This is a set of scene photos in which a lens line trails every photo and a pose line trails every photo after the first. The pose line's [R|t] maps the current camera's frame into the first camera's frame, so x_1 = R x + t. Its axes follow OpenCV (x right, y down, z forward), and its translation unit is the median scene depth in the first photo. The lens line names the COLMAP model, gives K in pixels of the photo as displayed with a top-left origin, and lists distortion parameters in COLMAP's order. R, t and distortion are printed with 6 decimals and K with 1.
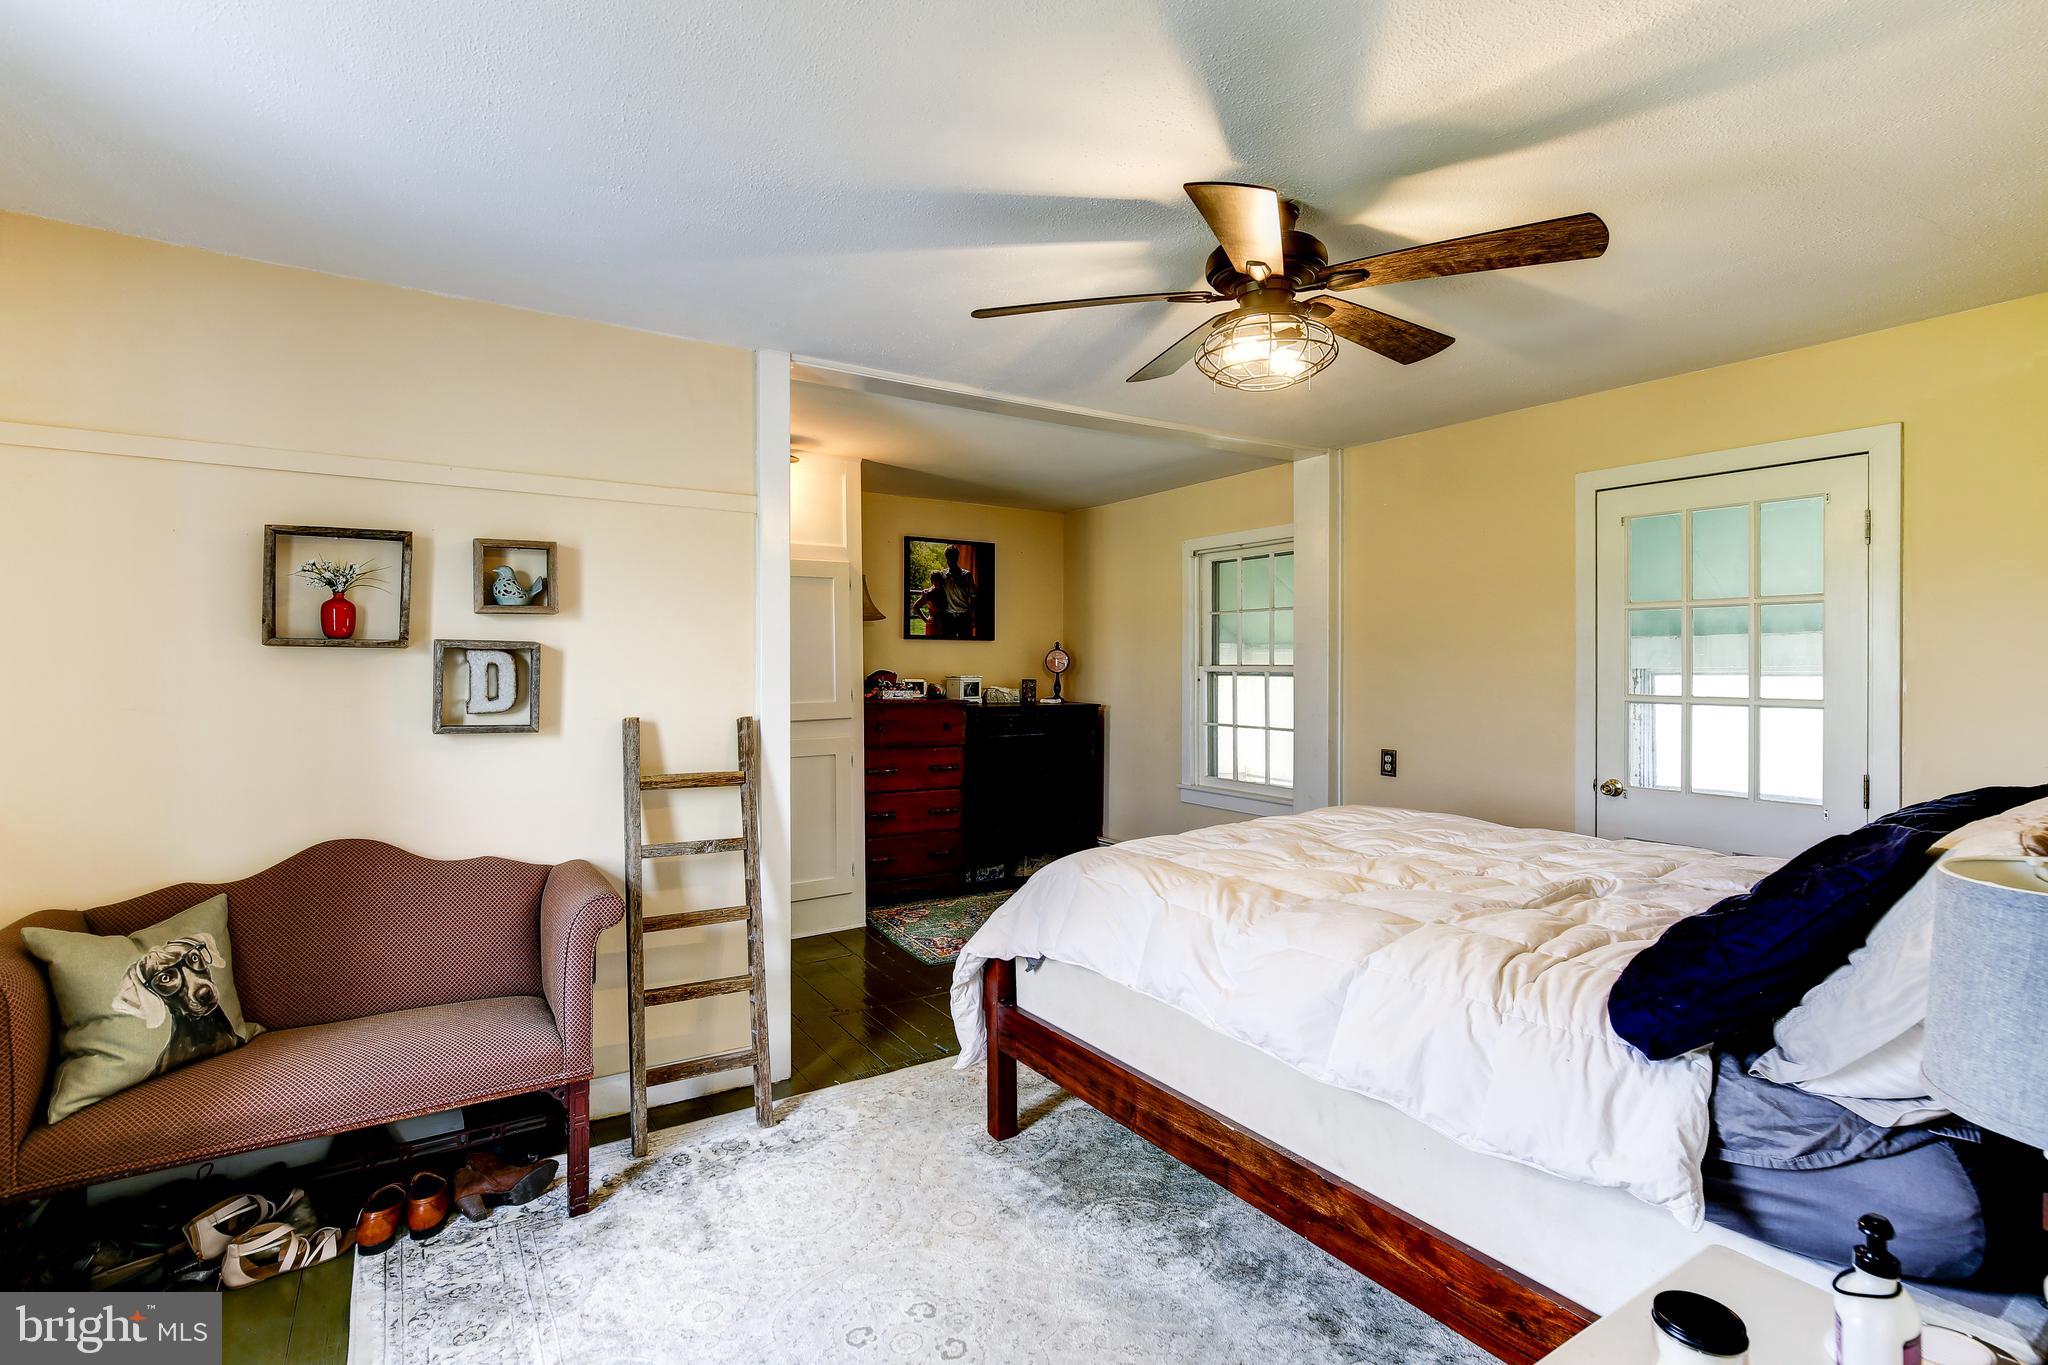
lens RADIAL K [[939.5, 0, 1024.0], [0, 939.5, 682.5], [0, 0, 1]] dist [-0.009698, 0.001412]
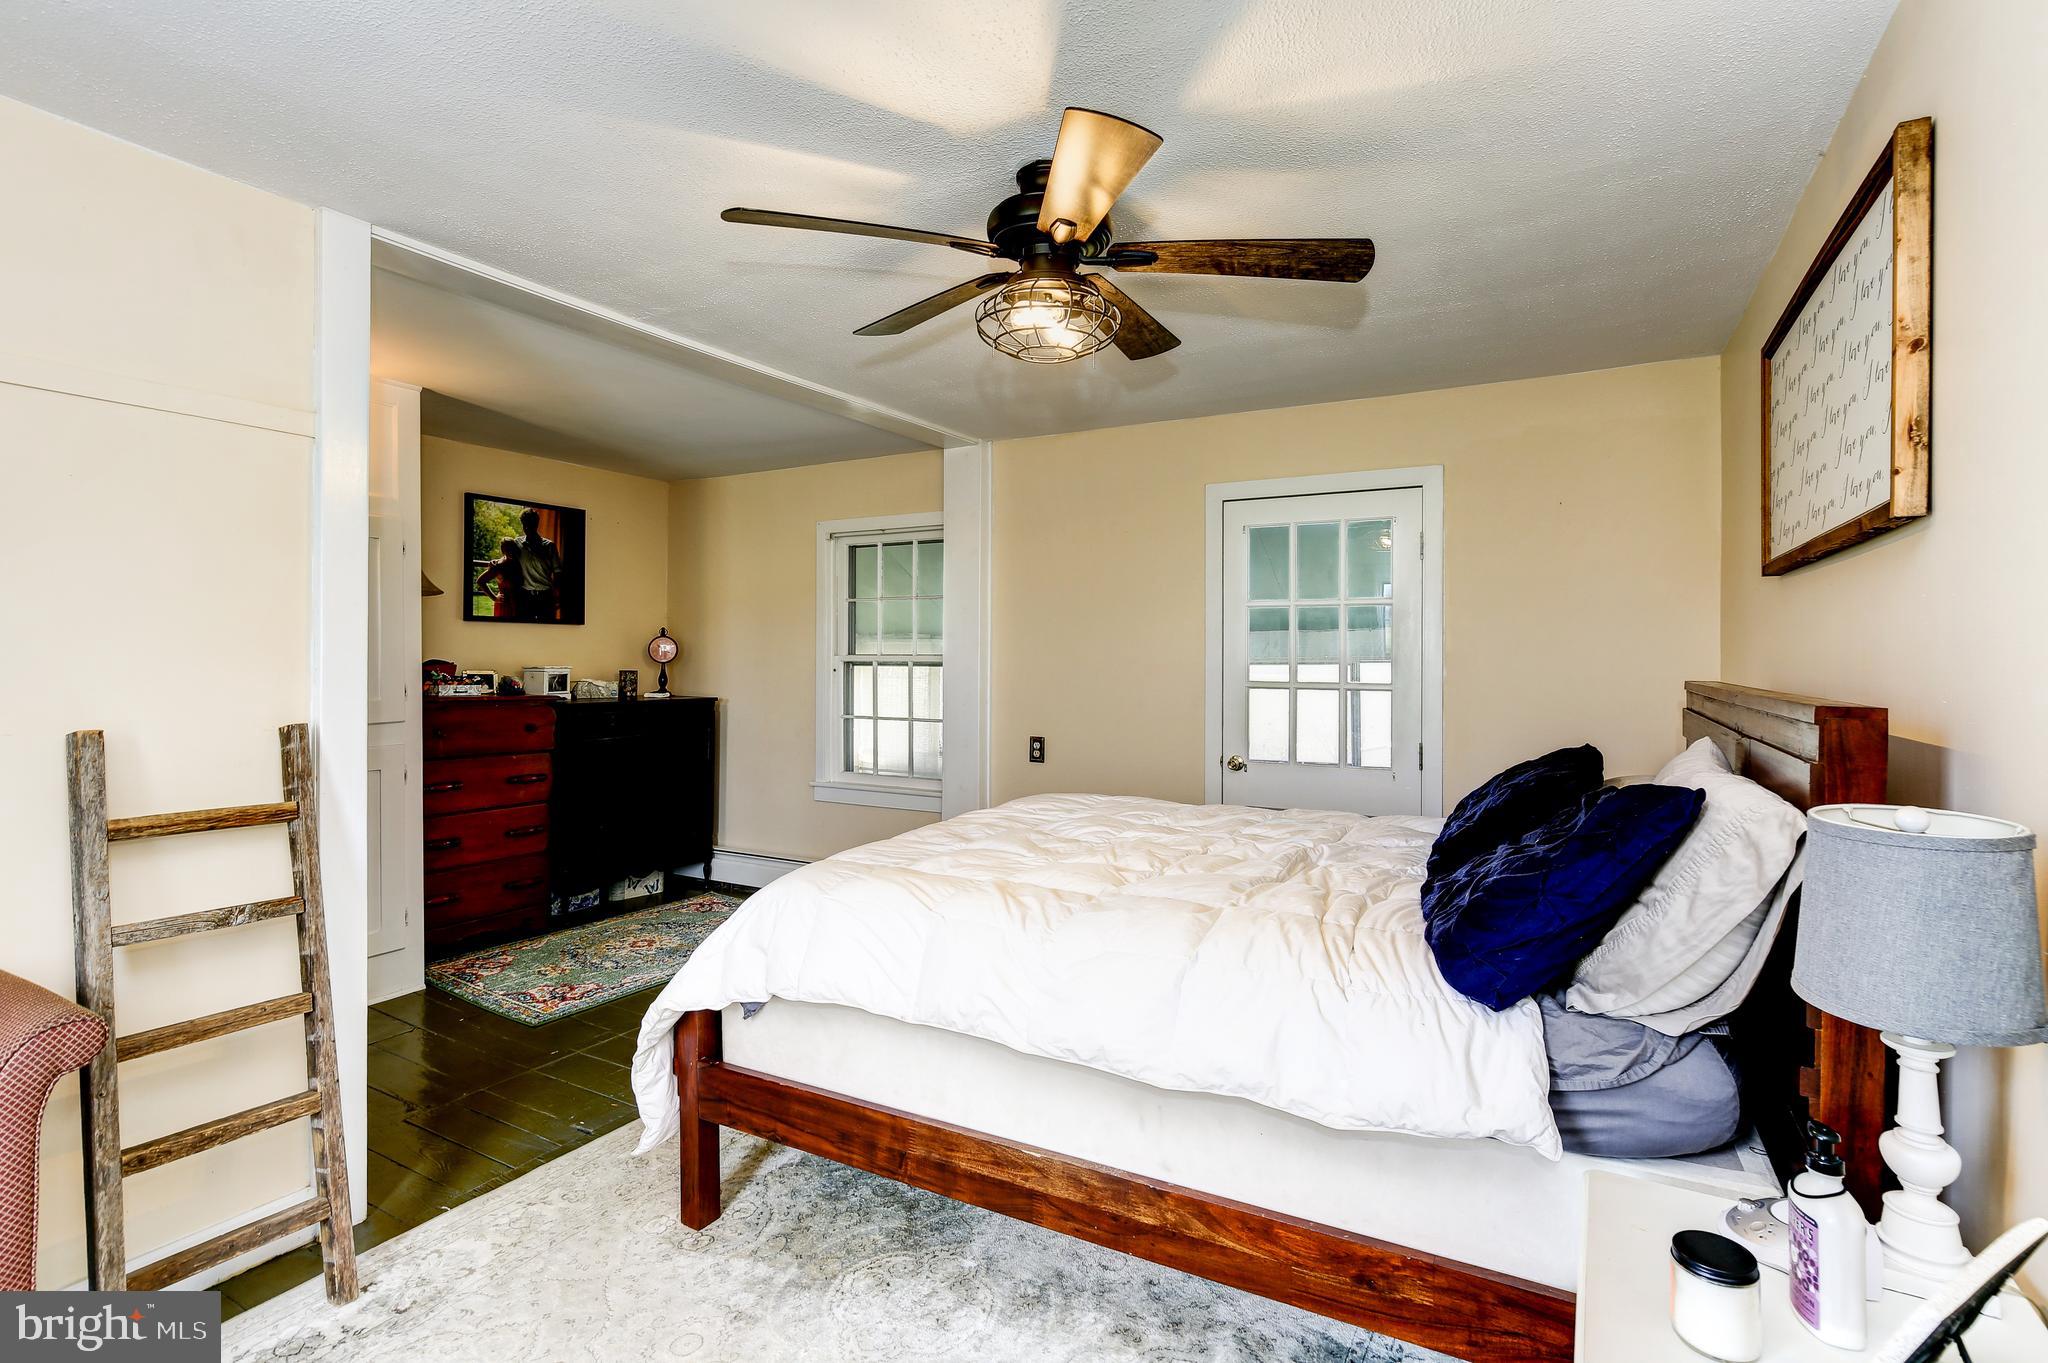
lens RADIAL K [[938.6, 0, 1022.5], [0, 938.6, 665.9], [0, 0, 1]] dist [-0.012334, 0.004243]
pose [[0.881786, -0.001913, 0.471646, -0.155103], [0.005838, 0.999959, -0.006860, 0.001051], [-0.471614, 0.008803, 0.881761, 0.133314]]
